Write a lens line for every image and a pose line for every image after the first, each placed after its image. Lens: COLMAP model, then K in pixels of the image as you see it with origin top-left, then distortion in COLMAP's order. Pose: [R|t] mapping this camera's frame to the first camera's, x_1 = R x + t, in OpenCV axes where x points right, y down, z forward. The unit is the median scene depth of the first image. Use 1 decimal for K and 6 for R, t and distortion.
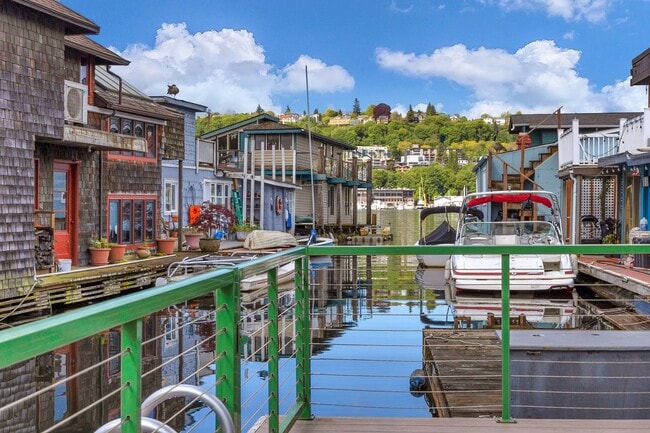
lens RADIAL K [[992.3, 0, 325.0], [0, 992.3, 216.5], [0, 0, 1]] dist [-0.008059, -0.053385]
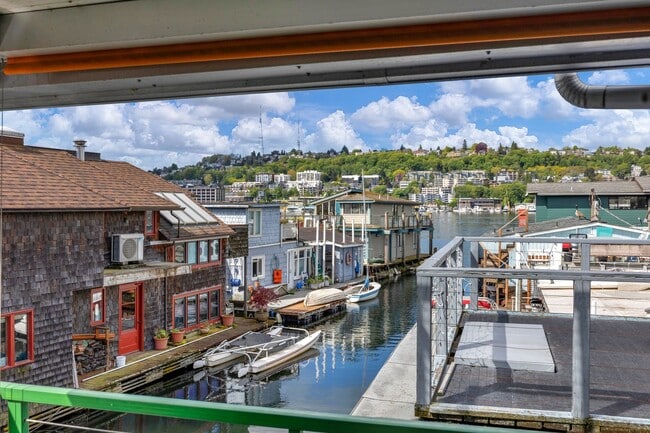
lens RADIAL K [[621.1, 0, 325.0], [0, 621.1, 216.5], [0, 0, 1]] dist [-0.003753, -0.000707]
pose [[0.981650, 0.003210, -0.190665, 0.149386], [-0.002360, 0.999986, 0.004685, -0.121724], [0.190678, -0.004149, 0.981644, 0.112820]]
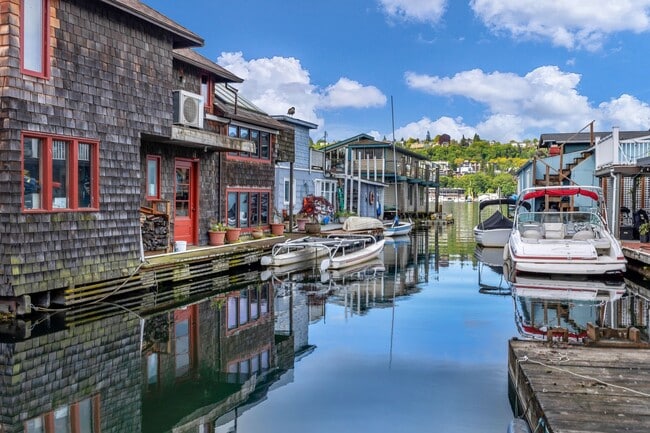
lens RADIAL K [[621.1, 0, 325.0], [0, 621.1, 216.5], [0, 0, 1]] dist [-0.003753, -0.000707]
pose [[0.991298, 0.009121, -0.131319, 0.004638], [-0.006862, 0.999821, 0.017641, -0.000637], [0.131456, -0.016586, 0.991183, 0.204037]]
